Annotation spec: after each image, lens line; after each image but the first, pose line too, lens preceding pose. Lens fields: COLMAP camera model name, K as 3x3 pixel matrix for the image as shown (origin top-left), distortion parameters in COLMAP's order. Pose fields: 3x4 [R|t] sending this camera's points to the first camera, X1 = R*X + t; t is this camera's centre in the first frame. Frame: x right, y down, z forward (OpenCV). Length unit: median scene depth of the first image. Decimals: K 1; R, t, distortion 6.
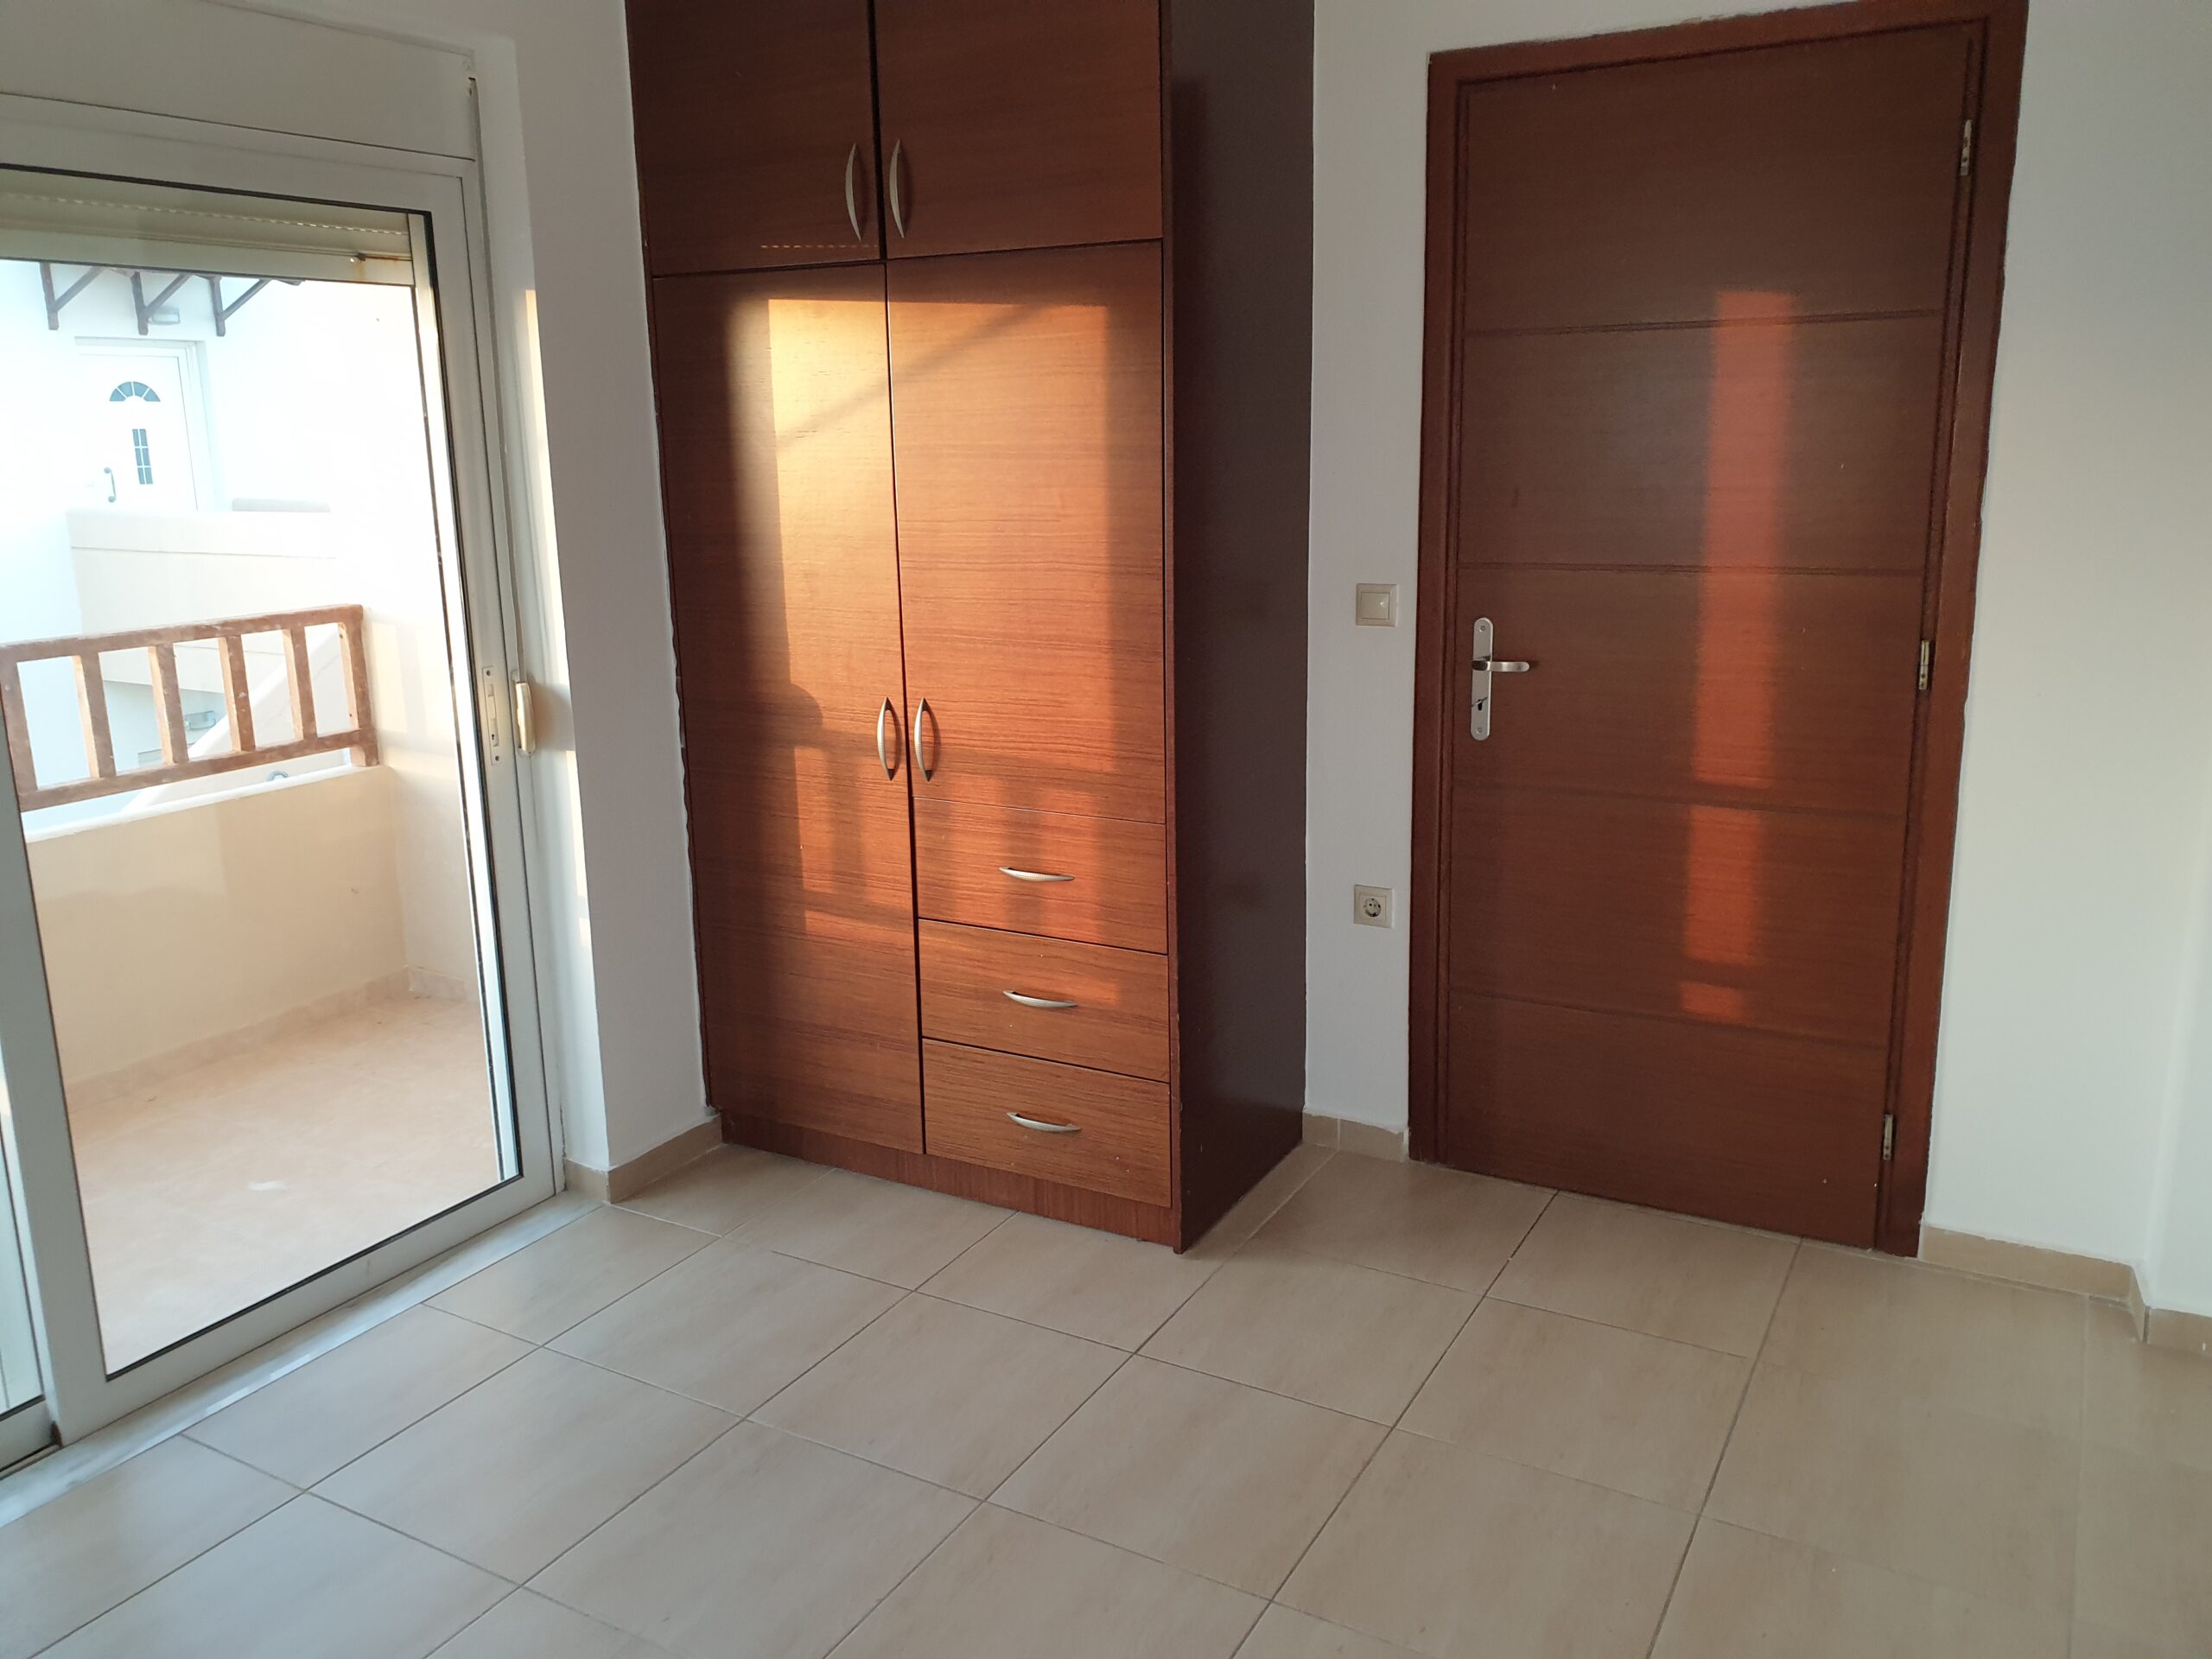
lens RADIAL K [[1710.1, 0, 1106.0], [0, 1710.1, 829.5], [0, 0, 1]] dist [0.015274, 0.000371]
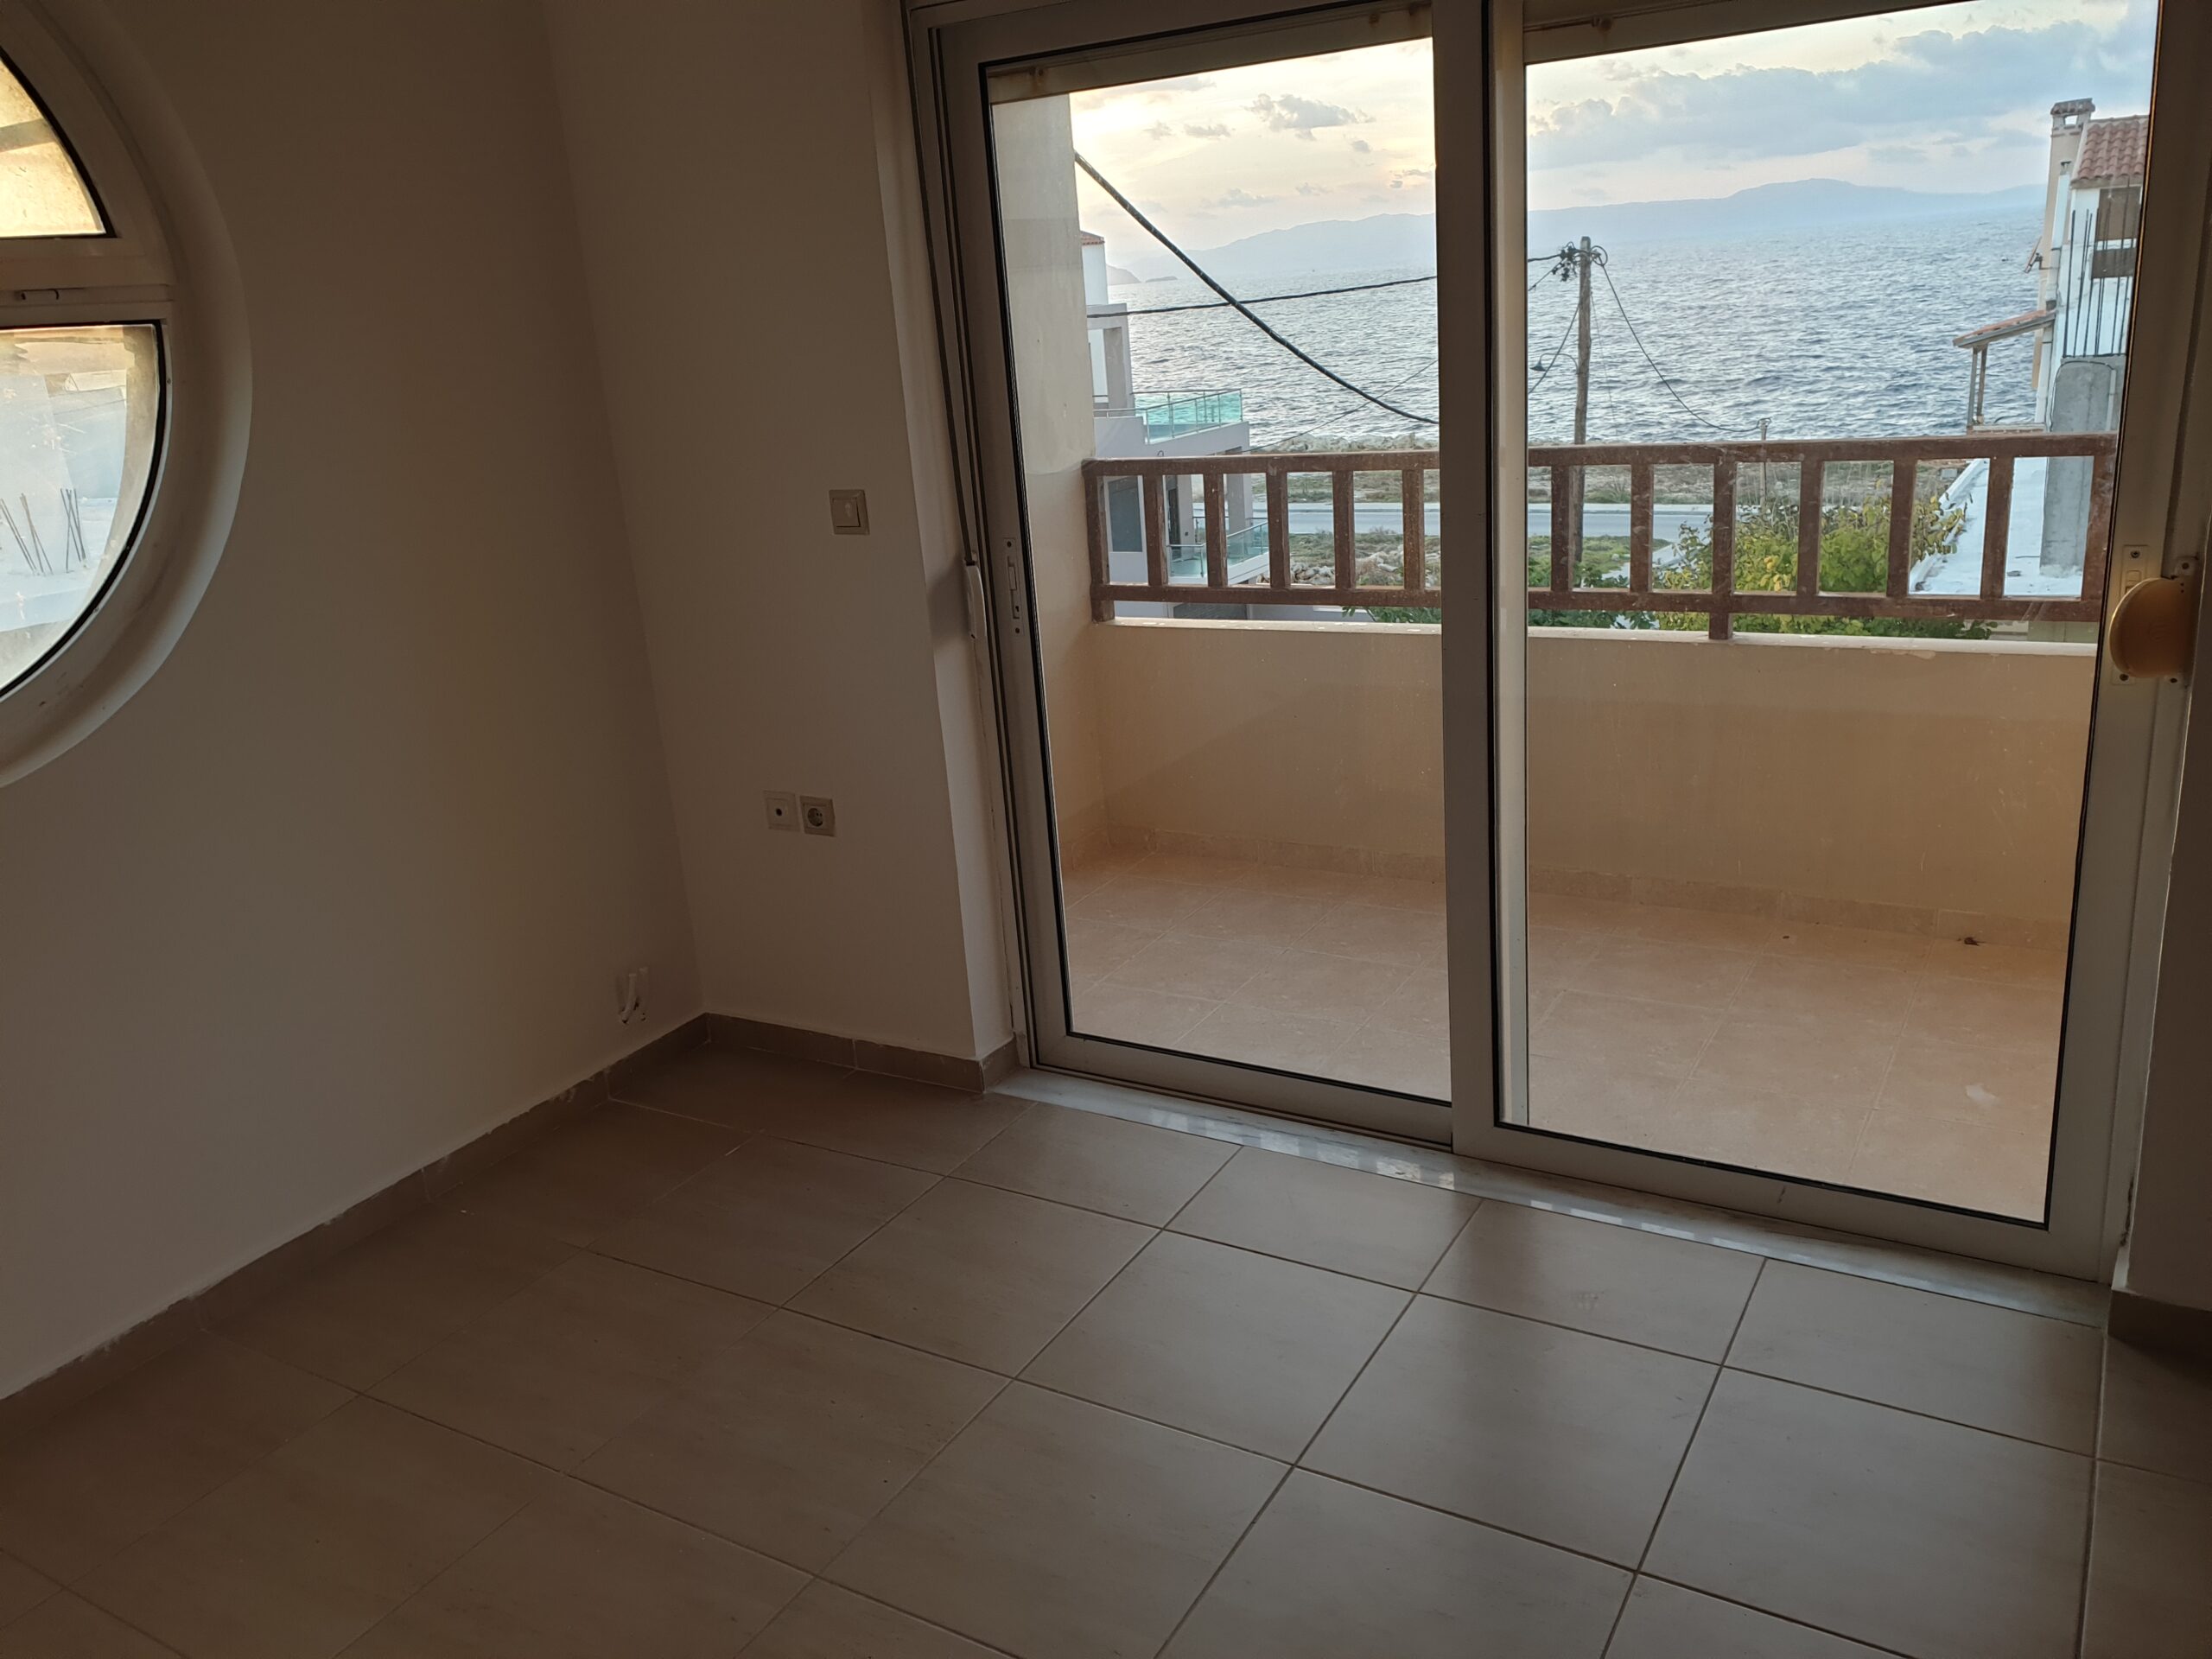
lens RADIAL K [[1710.1, 0, 1106.0], [0, 1710.1, 829.5], [0, 0, 1]] dist [0.015274, 0.000371]
pose [[-0.024042, 0.327346, -0.944599, 0.497126], [-0.153119, 0.932517, 0.327057, -0.220274], [0.987915, 0.152499, 0.027704, 0.856153]]
